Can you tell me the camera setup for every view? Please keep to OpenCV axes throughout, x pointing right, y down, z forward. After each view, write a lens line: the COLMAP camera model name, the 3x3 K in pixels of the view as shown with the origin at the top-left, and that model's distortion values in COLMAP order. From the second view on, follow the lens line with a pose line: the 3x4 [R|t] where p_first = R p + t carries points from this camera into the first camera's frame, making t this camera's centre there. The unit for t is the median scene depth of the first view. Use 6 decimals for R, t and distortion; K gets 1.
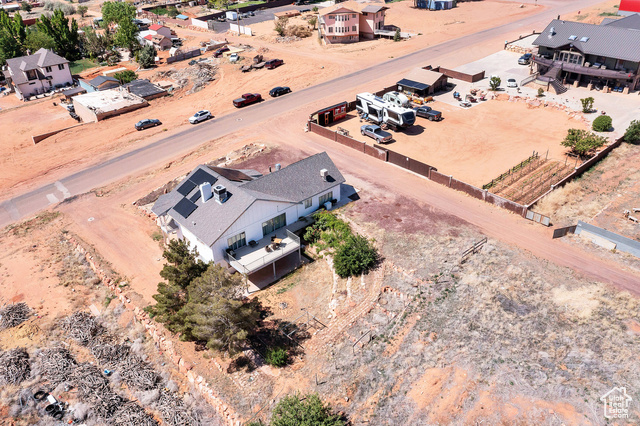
lens RADIAL K [[510.0, 0, 317.7], [0, 510.0, 214.0], [0, 0, 1]] dist [-0.007155, 0.010948]
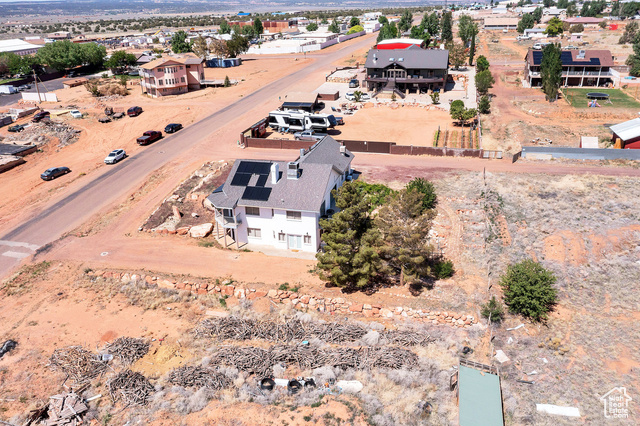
lens RADIAL K [[513.9, 0, 320.0], [0, 513.9, 213.0], [0, 0, 1]] dist [-0.002800, 0.001807]
pose [[0.832721, -0.203125, 0.515089, -0.419341], [0.286803, 0.953989, -0.087457, 0.089580], [-0.473624, 0.220556, 0.852663, 0.071488]]
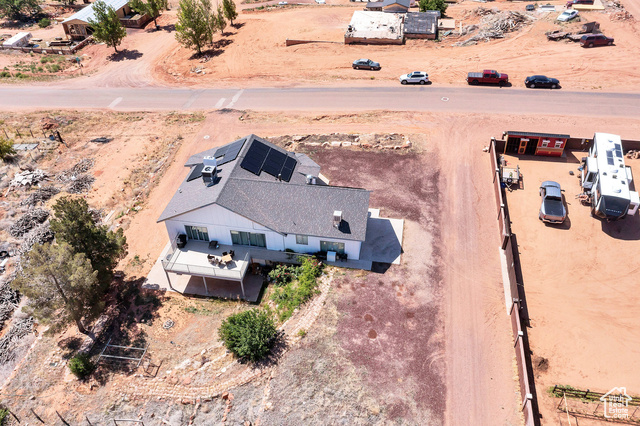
lens RADIAL K [[510.0, 0, 317.7], [0, 510.0, 214.0], [0, 0, 1]] dist [-0.007155, 0.010948]
pose [[0.608965, 0.513422, -0.604615, 0.289262], [-0.404540, 0.856696, 0.320031, -0.203206], [0.682282, 0.049703, 0.729398, 0.300419]]
